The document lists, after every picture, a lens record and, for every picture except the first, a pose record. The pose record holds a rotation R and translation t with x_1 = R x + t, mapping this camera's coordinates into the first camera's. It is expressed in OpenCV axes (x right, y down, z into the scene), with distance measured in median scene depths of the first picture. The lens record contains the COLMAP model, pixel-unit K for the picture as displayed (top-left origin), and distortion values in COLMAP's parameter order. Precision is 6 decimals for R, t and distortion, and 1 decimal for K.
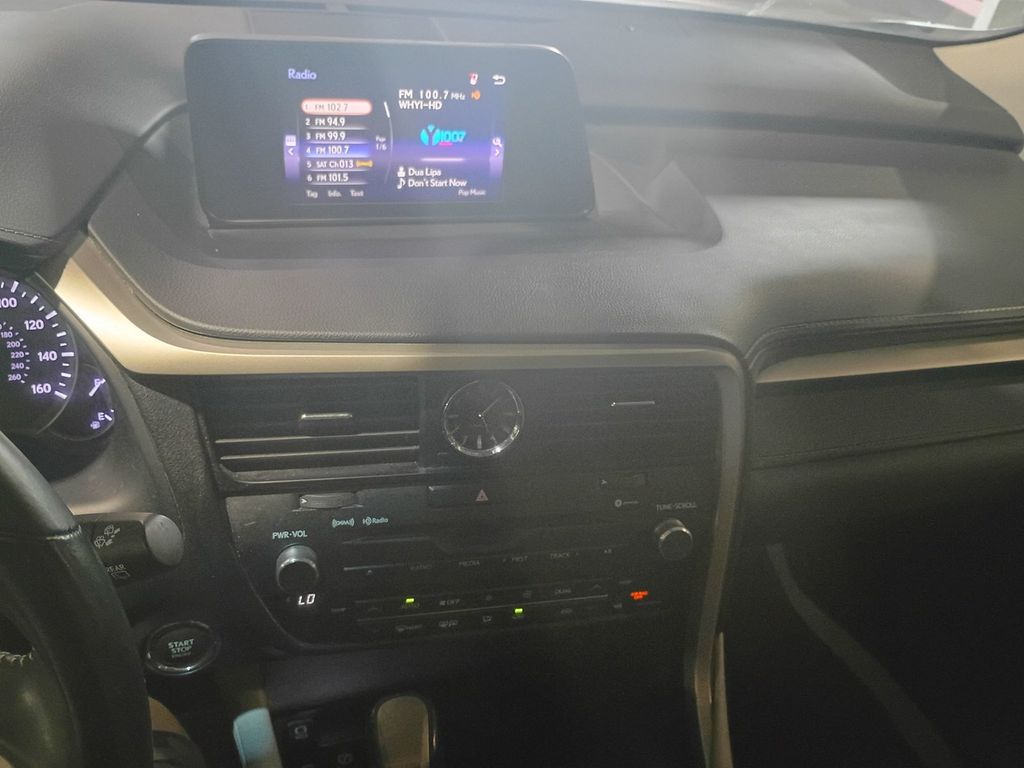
lens RADIAL K [[899.2, 0, 507.7], [0, 899.2, 381.2], [0, 0, 1]] dist [0.027095, -0.017972]
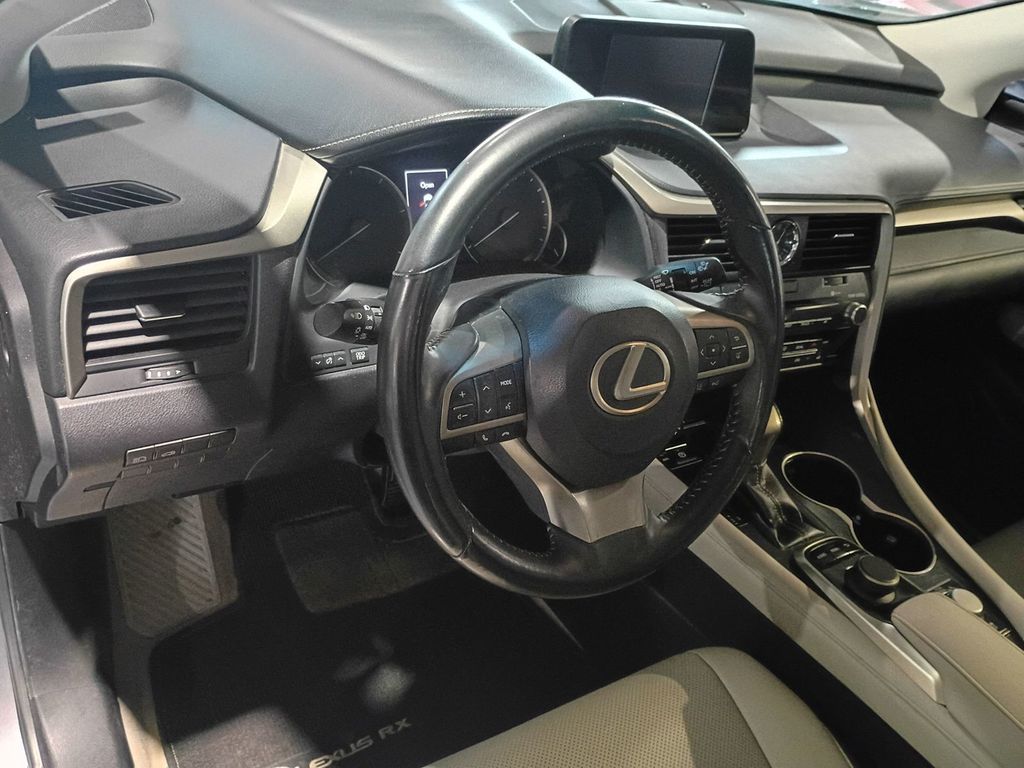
lens RADIAL K [[904.3, 0, 513.7], [0, 904.3, 367.1], [0, 0, 1]] dist [0.053287, -0.056355]
pose [[0.964349, -0.062406, 0.257172, -0.787039], [0.052906, 0.997643, 0.043704, 0.139123], [-0.259293, -0.028540, 0.965377, -0.463442]]
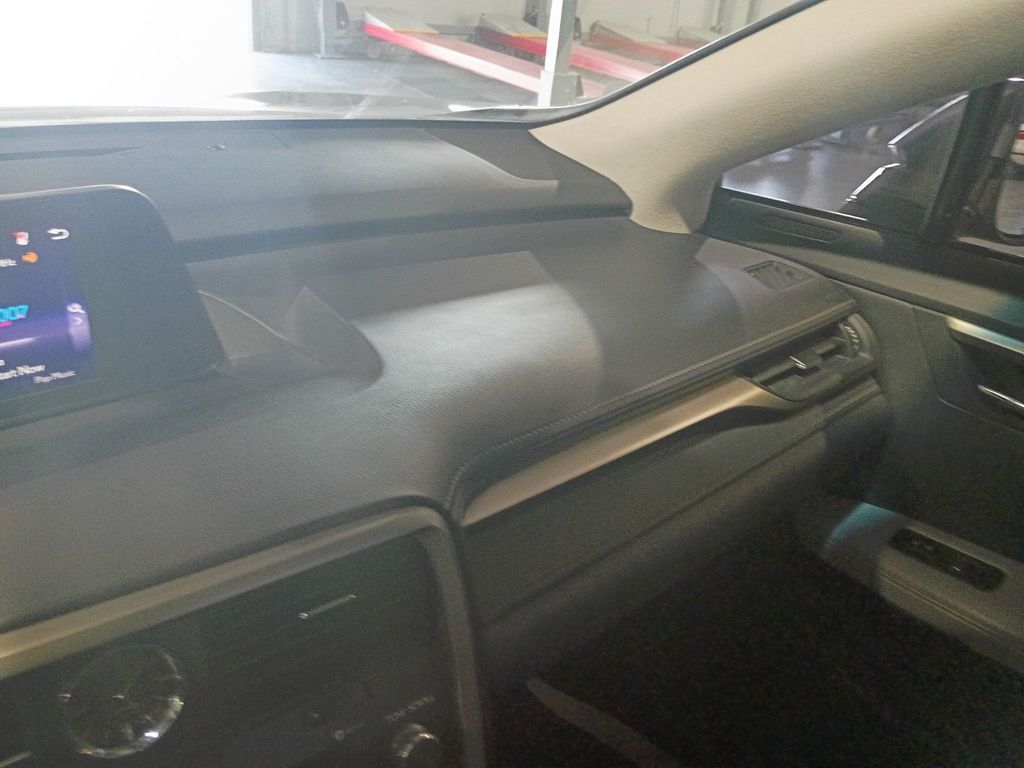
lens RADIAL K [[904.3, 0, 513.7], [0, 904.3, 367.1], [0, 0, 1]] dist [0.053287, -0.056355]
pose [[0.906301, -0.214259, 0.364297, 0.034722], [0.255202, 0.964521, -0.067616, -0.067012], [-0.336885, 0.154250, 0.928825, 0.144395]]
